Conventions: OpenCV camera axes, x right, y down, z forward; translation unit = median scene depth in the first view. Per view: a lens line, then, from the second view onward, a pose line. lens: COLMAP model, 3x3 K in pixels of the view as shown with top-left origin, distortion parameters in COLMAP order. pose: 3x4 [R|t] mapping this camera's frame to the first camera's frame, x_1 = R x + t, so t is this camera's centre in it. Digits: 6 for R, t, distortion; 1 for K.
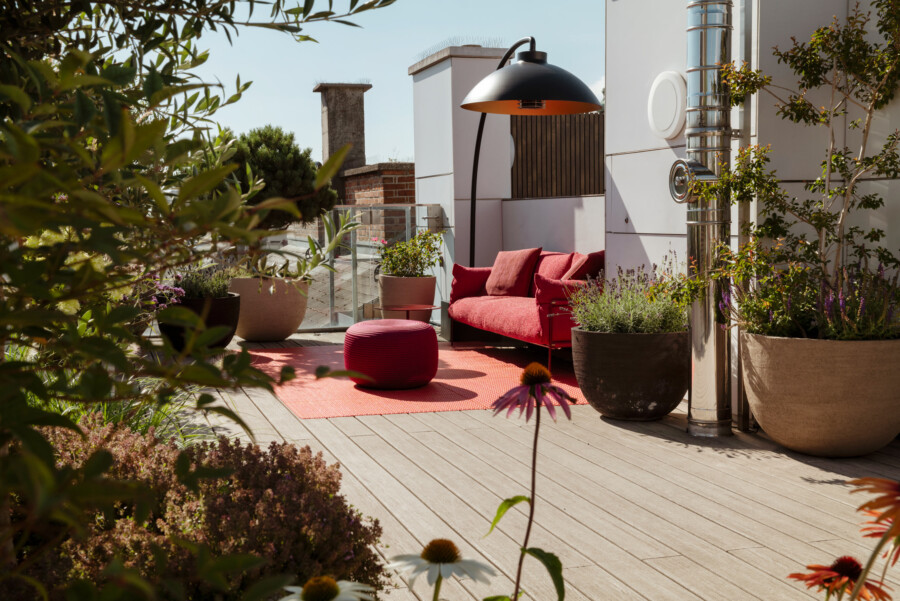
lens RADIAL K [[1112.9, 0, 451.6], [0, 1112.9, 320.8], [0, 0, 1]] dist [0.065163, -0.016831]
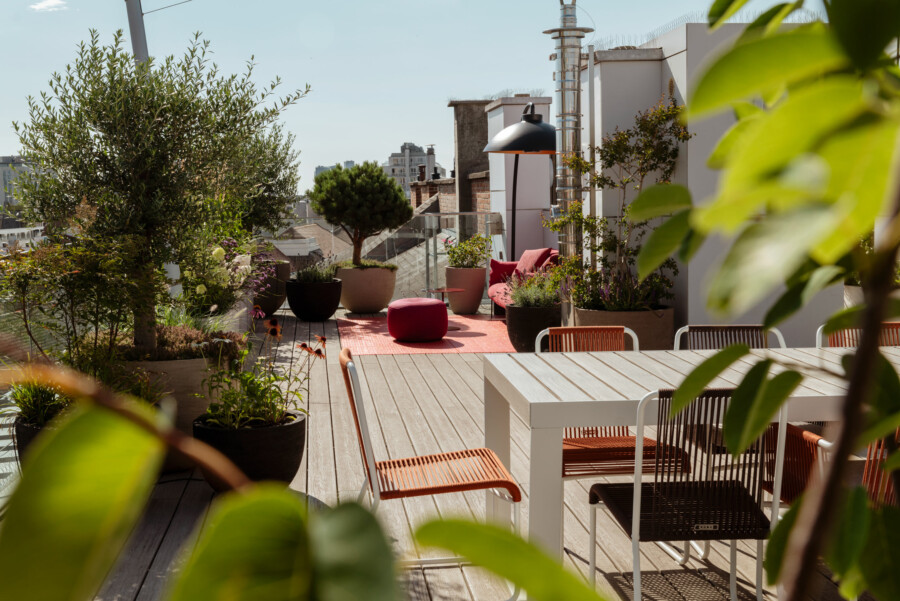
lens RADIAL K [[1208.9, 0, 448.7], [0, 1208.9, 318.6], [0, 0, 1]] dist [0.076647, -0.069077]
pose [[0.981607, 0.011536, -0.190565, 0.232953], [-0.008962, 0.999857, 0.014363, 0.002467], [0.190703, -0.012391, 0.981570, -0.492779]]
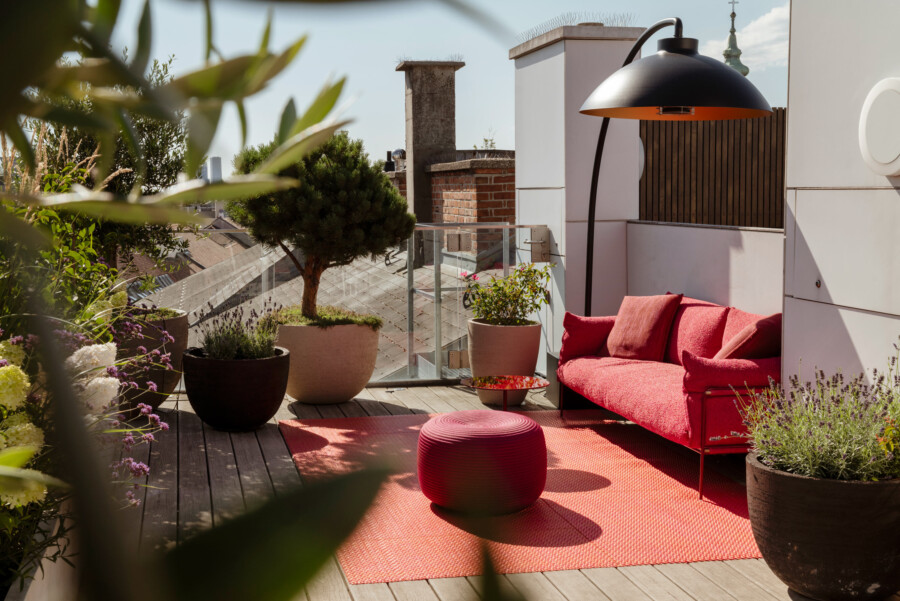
lens RADIAL K [[1208.9, 0, 448.7], [0, 1208.9, 318.6], [0, 0, 1]] dist [0.076647, -0.069077]
pose [[0.996412, 0.014378, -0.083404, -0.008239], [-0.013334, 0.999826, 0.013062, -0.054716], [0.083577, -0.011903, 0.996430, 0.155673]]
